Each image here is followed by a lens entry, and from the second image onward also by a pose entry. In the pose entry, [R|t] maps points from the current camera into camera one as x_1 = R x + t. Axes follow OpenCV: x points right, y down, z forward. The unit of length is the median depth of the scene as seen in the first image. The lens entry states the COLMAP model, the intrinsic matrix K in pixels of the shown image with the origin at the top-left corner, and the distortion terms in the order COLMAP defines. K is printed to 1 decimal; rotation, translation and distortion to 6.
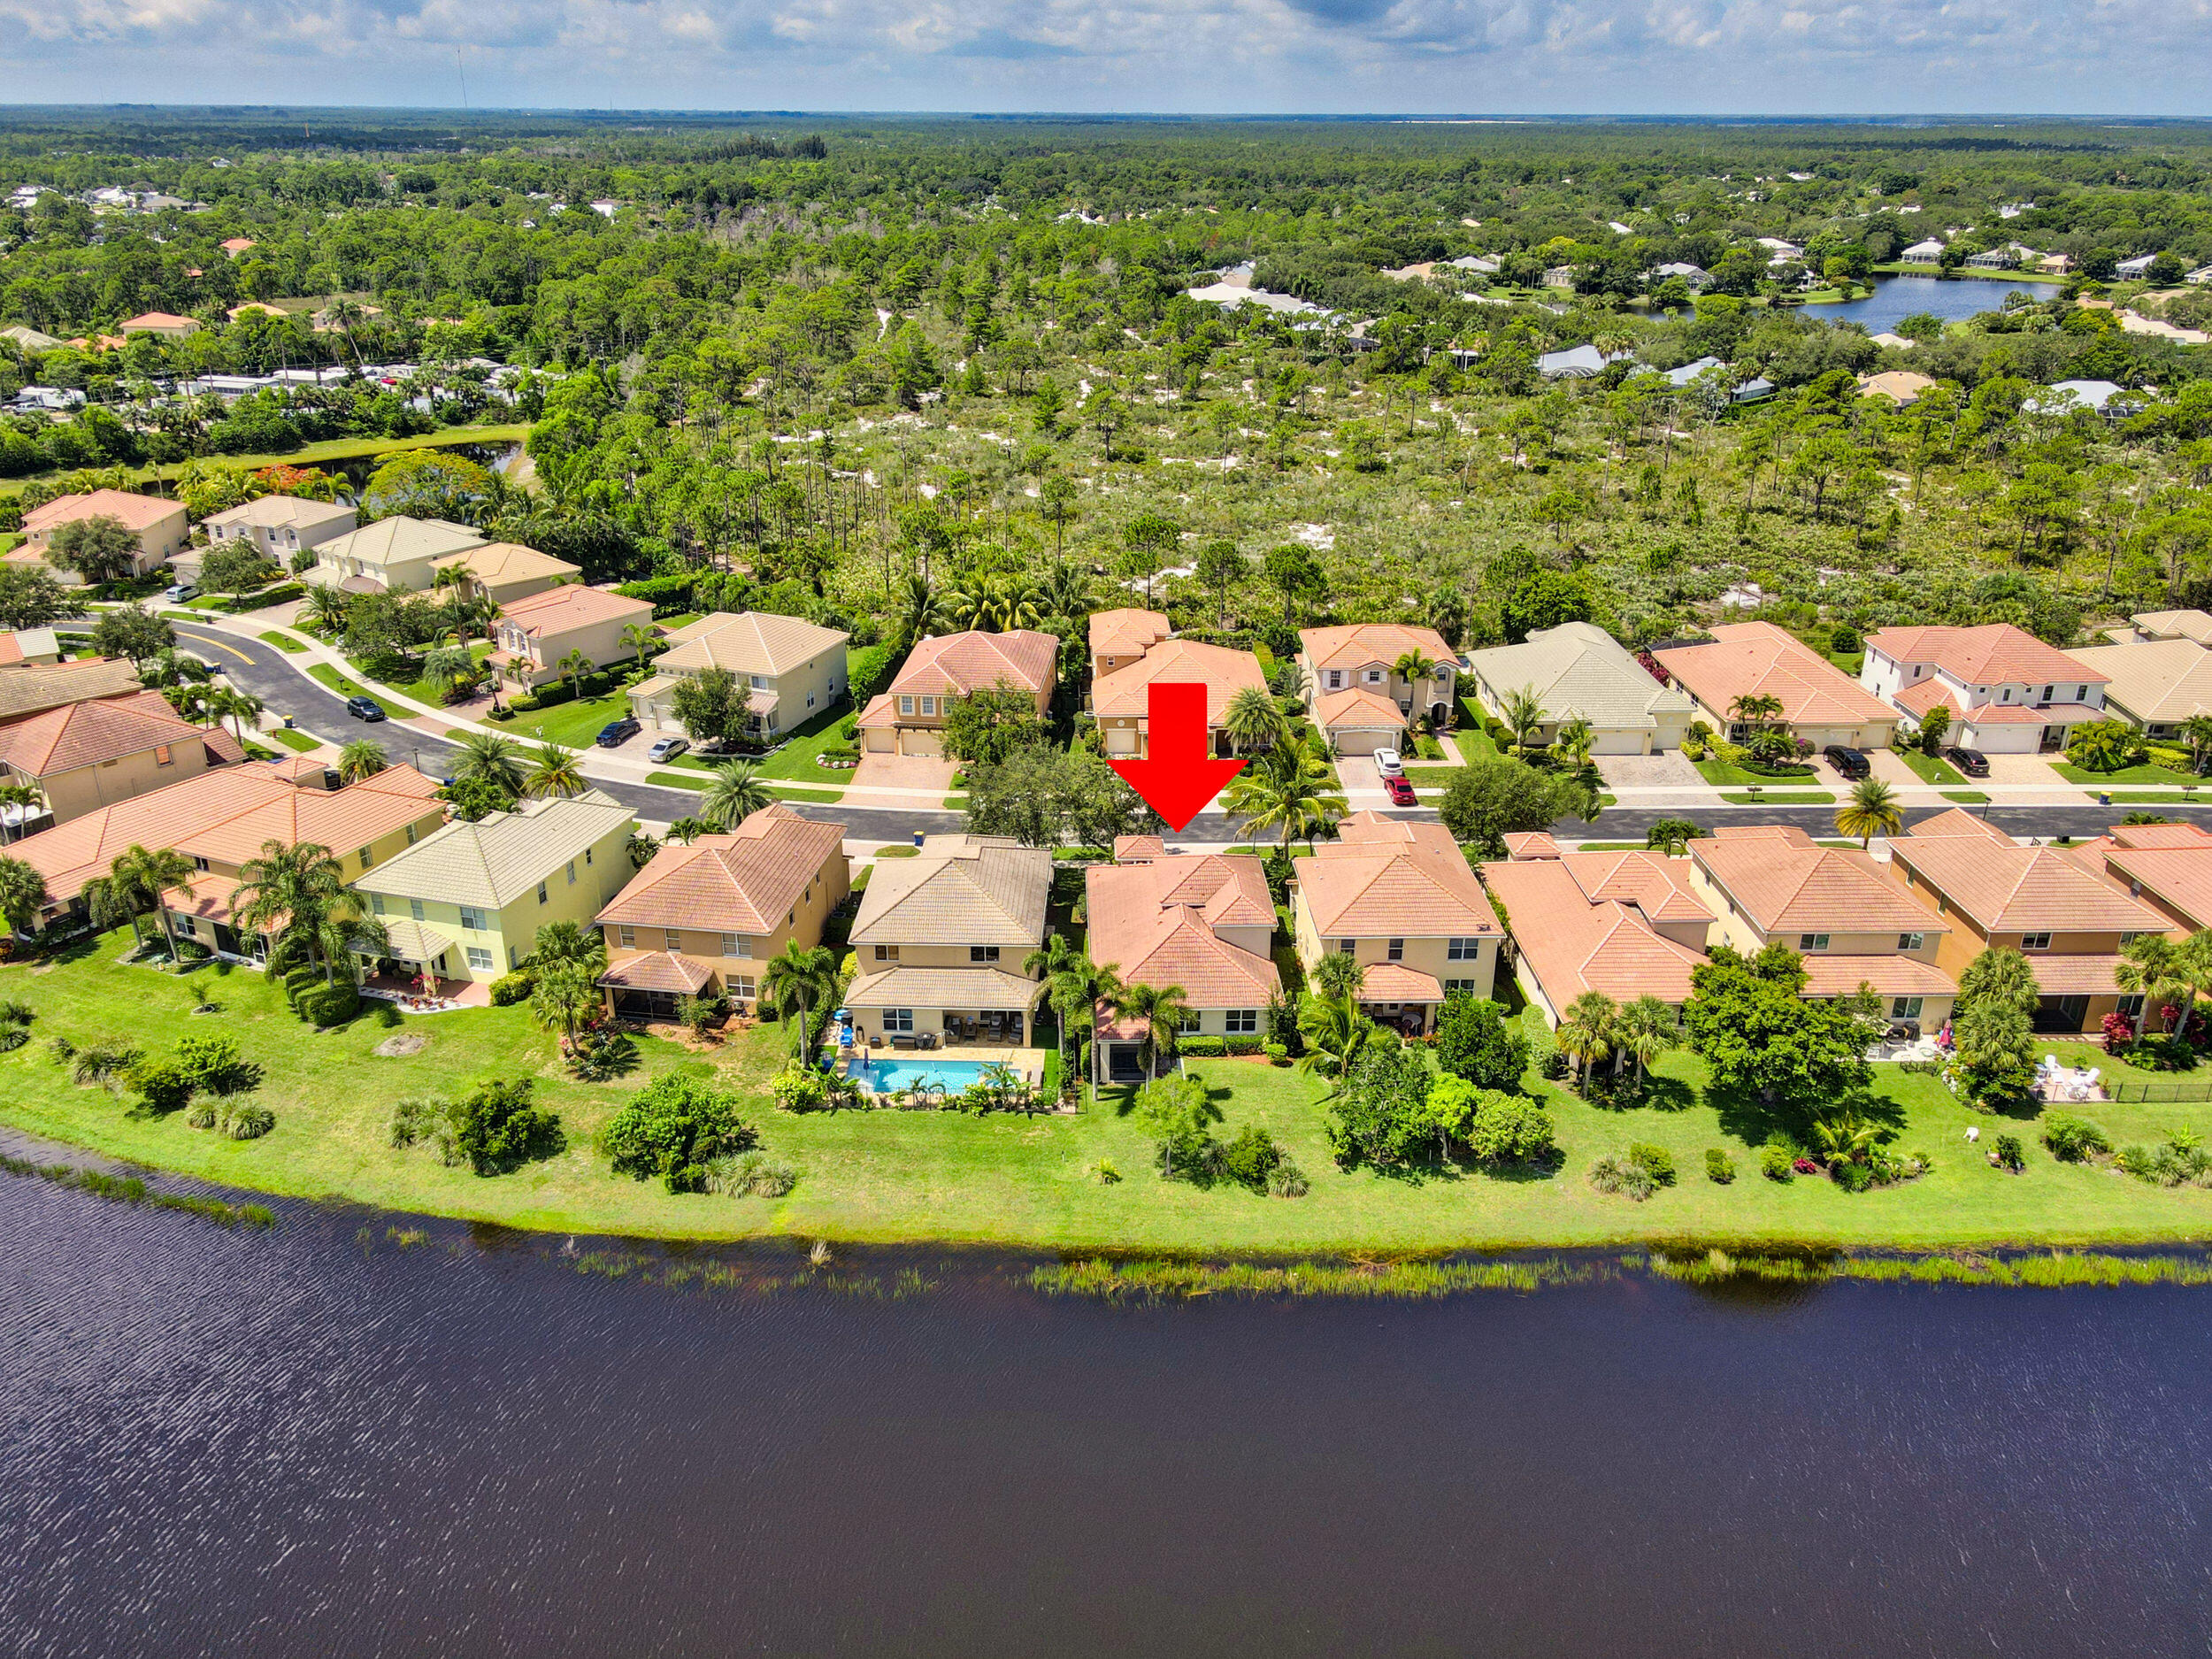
lens RADIAL K [[1657.4, 0, 1098.9], [0, 1657.4, 827.1], [0, 0, 1]] dist [-0.025440, 0.077783]
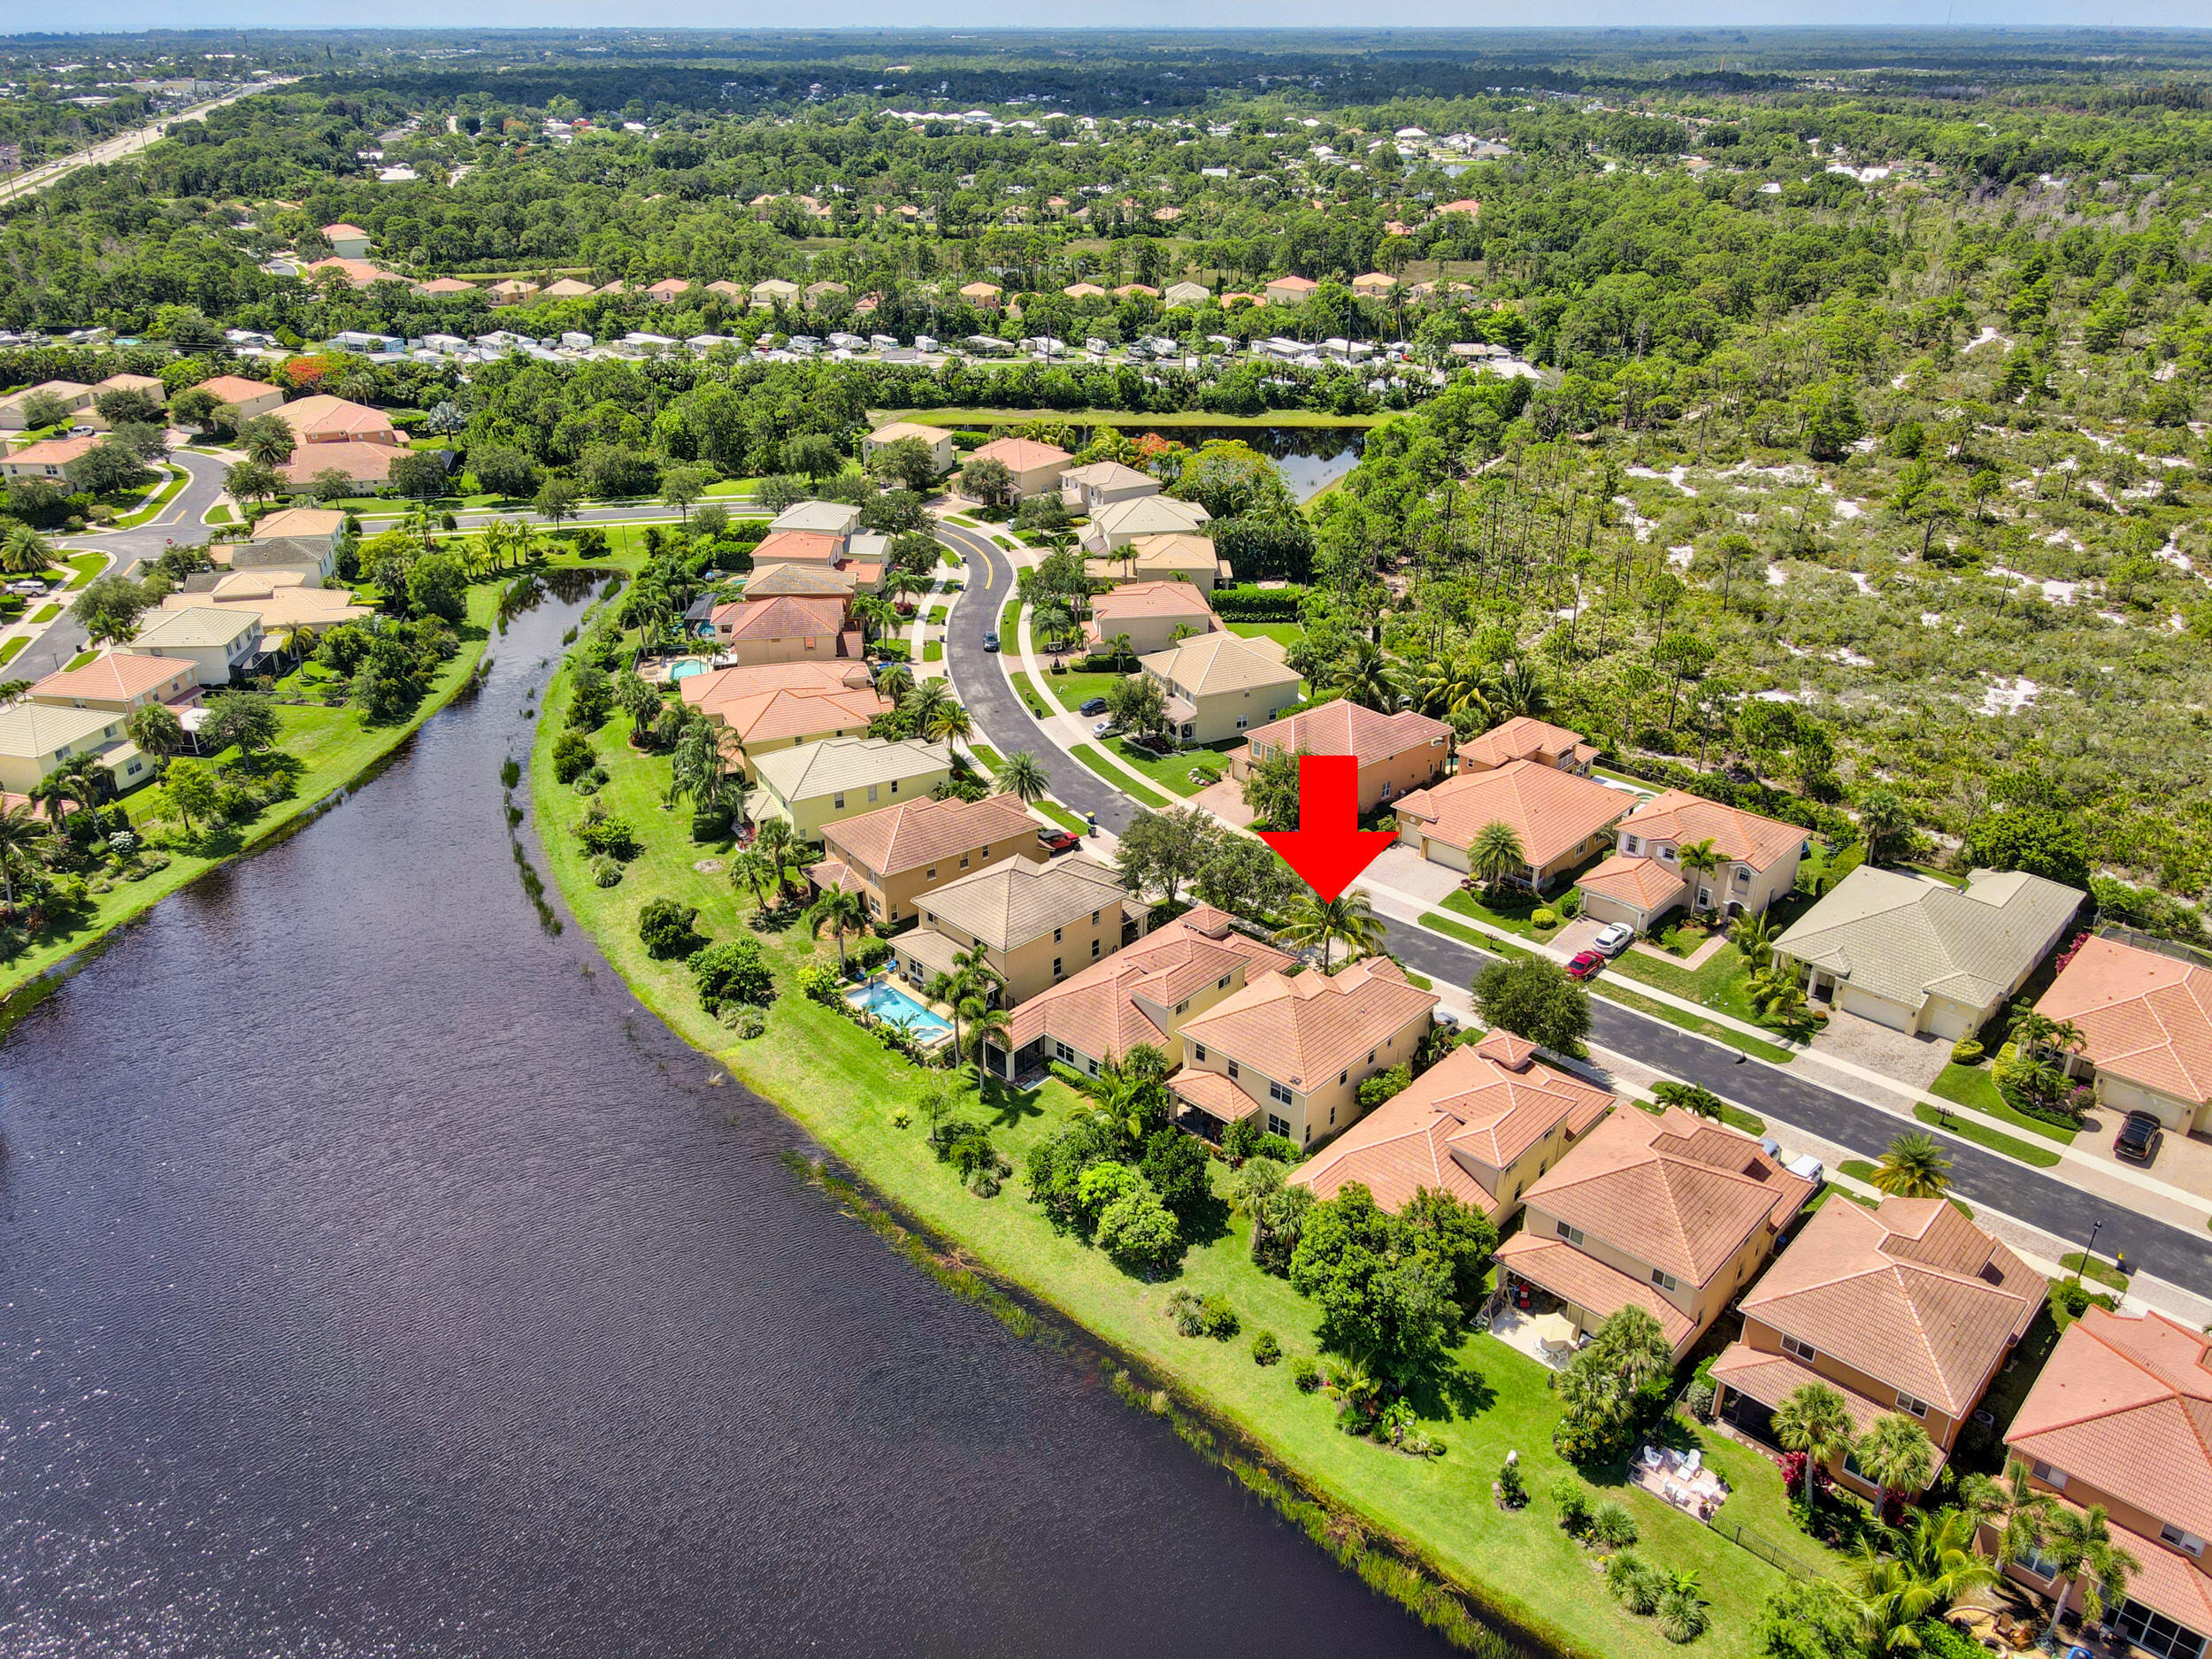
lens RADIAL K [[1613.8, 0, 1098.5], [0, 1613.8, 834.1], [0, 0, 1]] dist [0.025241, -0.006634]
pose [[0.718116, 0.311389, -0.622372, 0.769762], [-0.279937, 0.948018, 0.151317, -0.227213], [0.637138, 0.065561, 0.767956, 0.066998]]
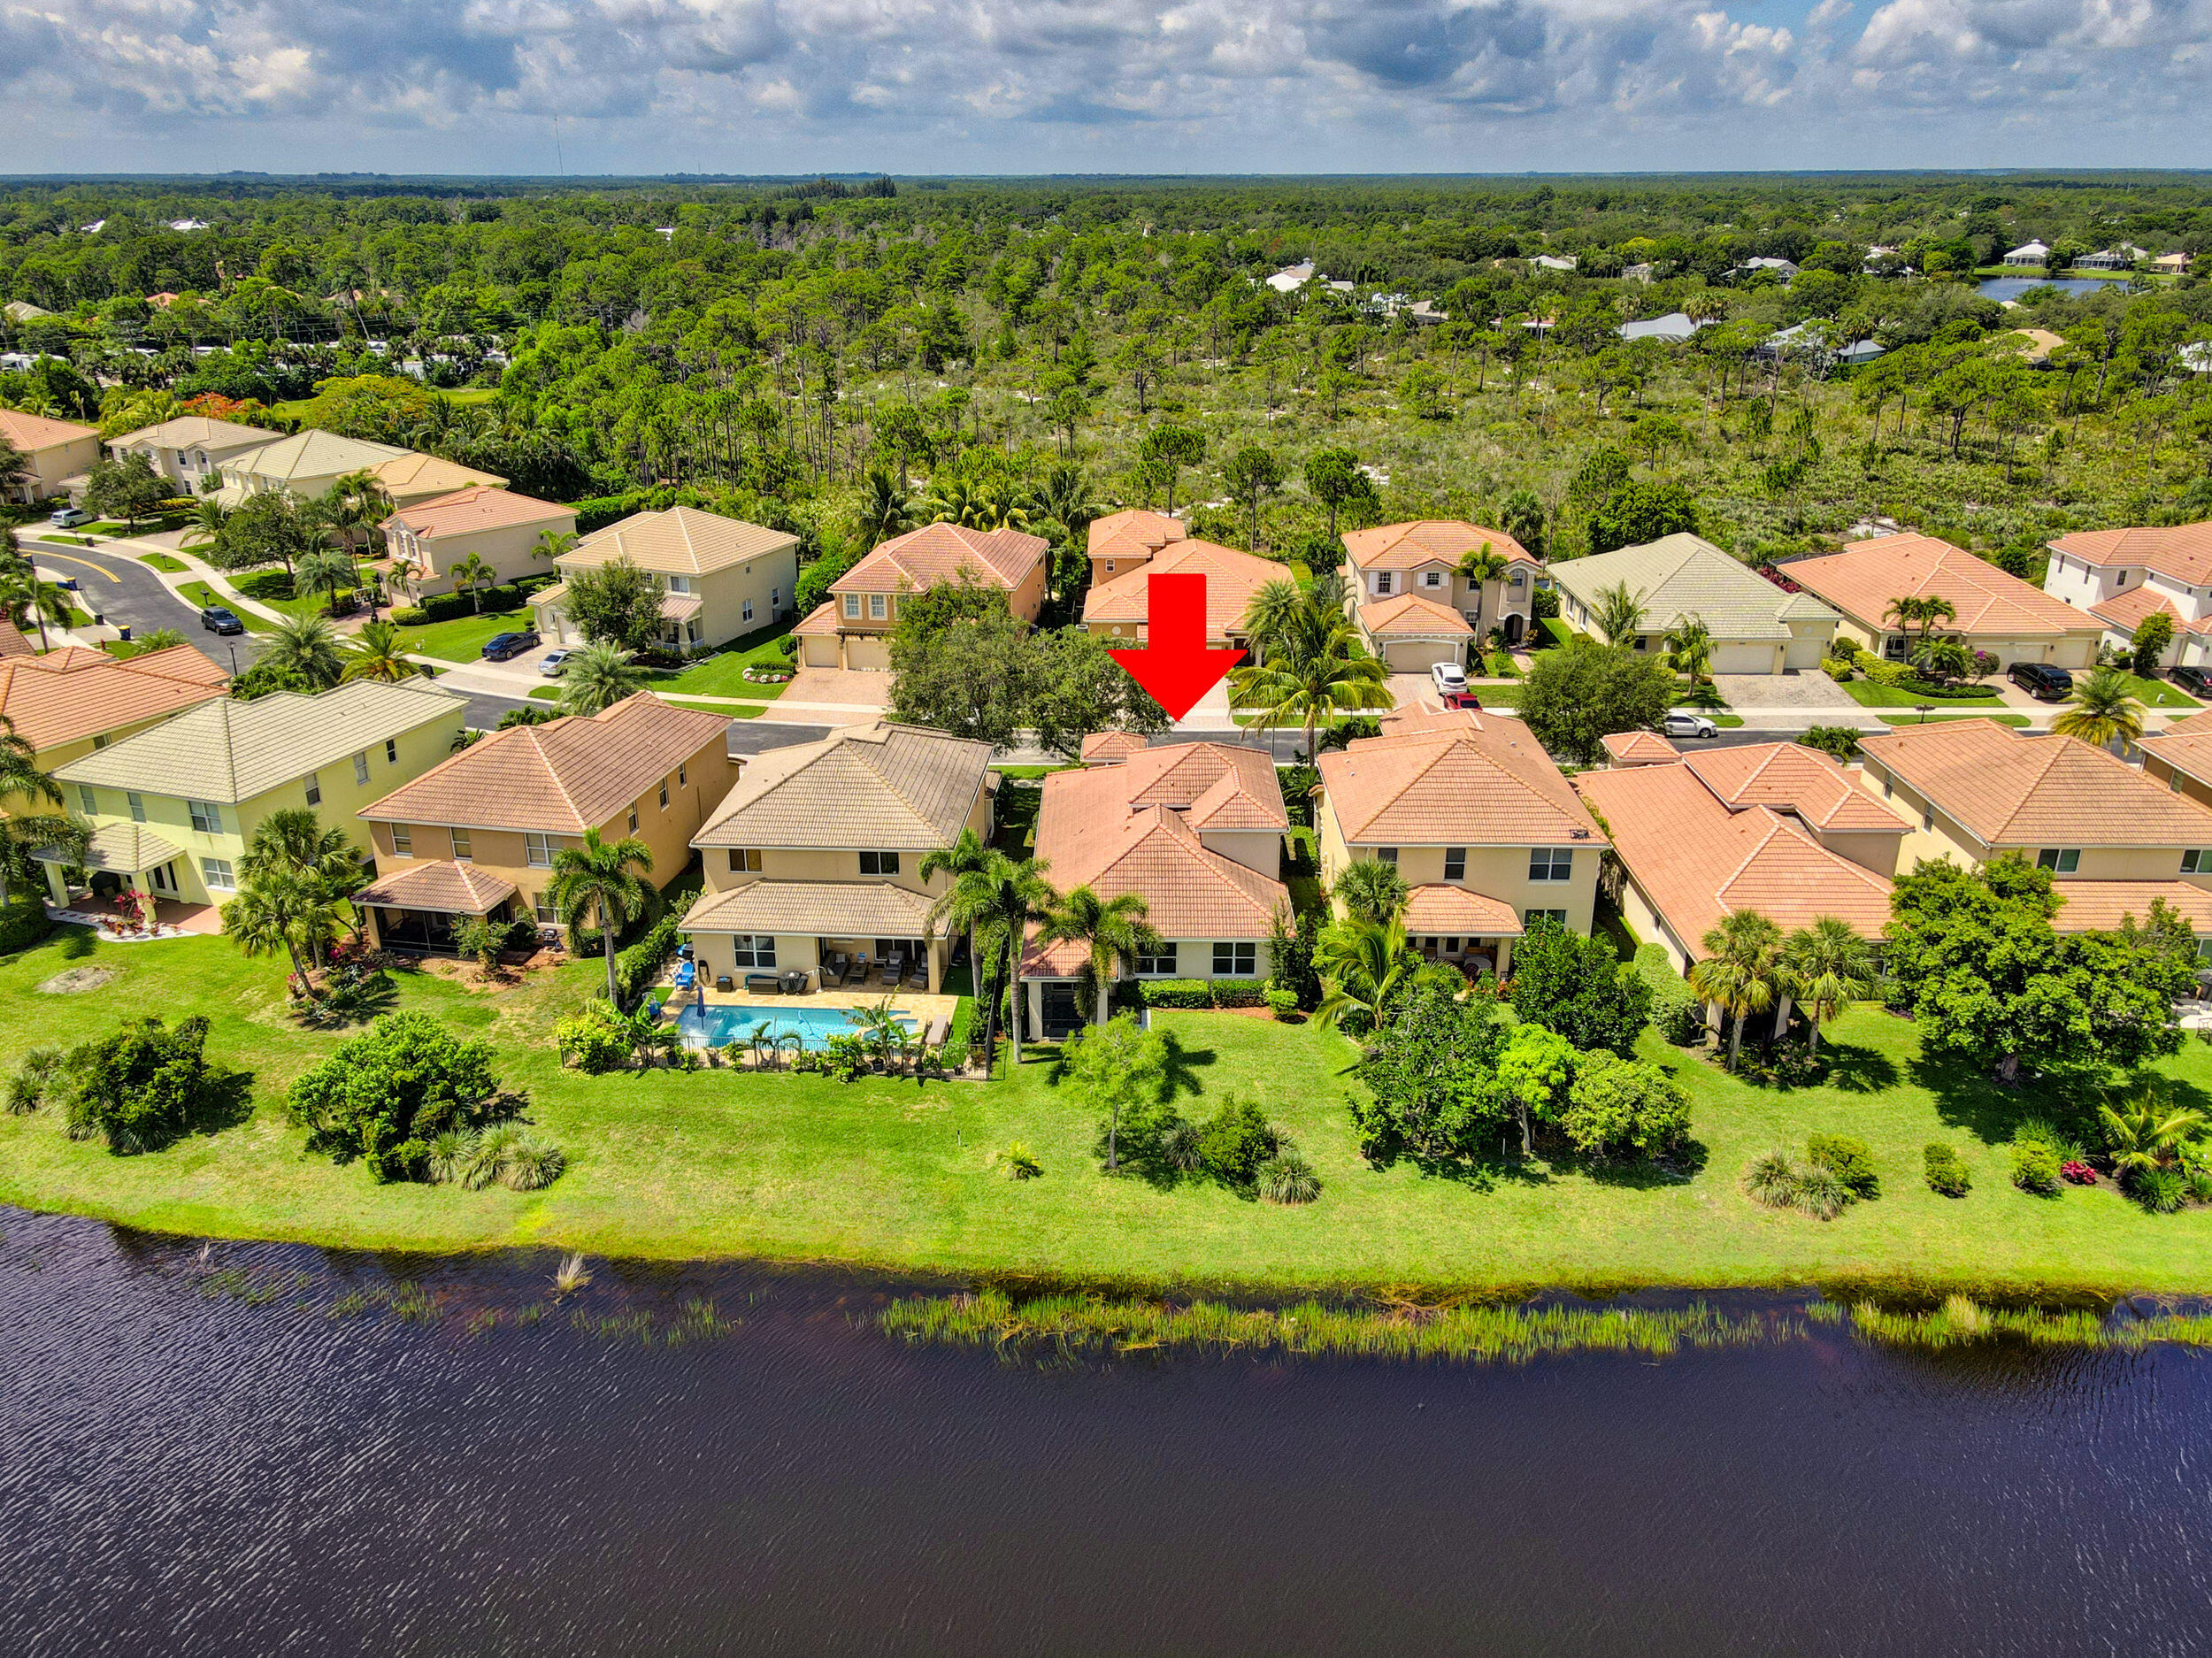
lens RADIAL K [[1642.7, 0, 1098.1], [0, 1642.7, 830.0], [0, 0, 1]] dist [-0.003712, 0.029255]
pose [[0.999072, 0.008253, -0.042262, 0.056343], [-0.009353, 0.999621, -0.025908, 0.079783], [0.042032, 0.026279, 0.998771, 0.290924]]
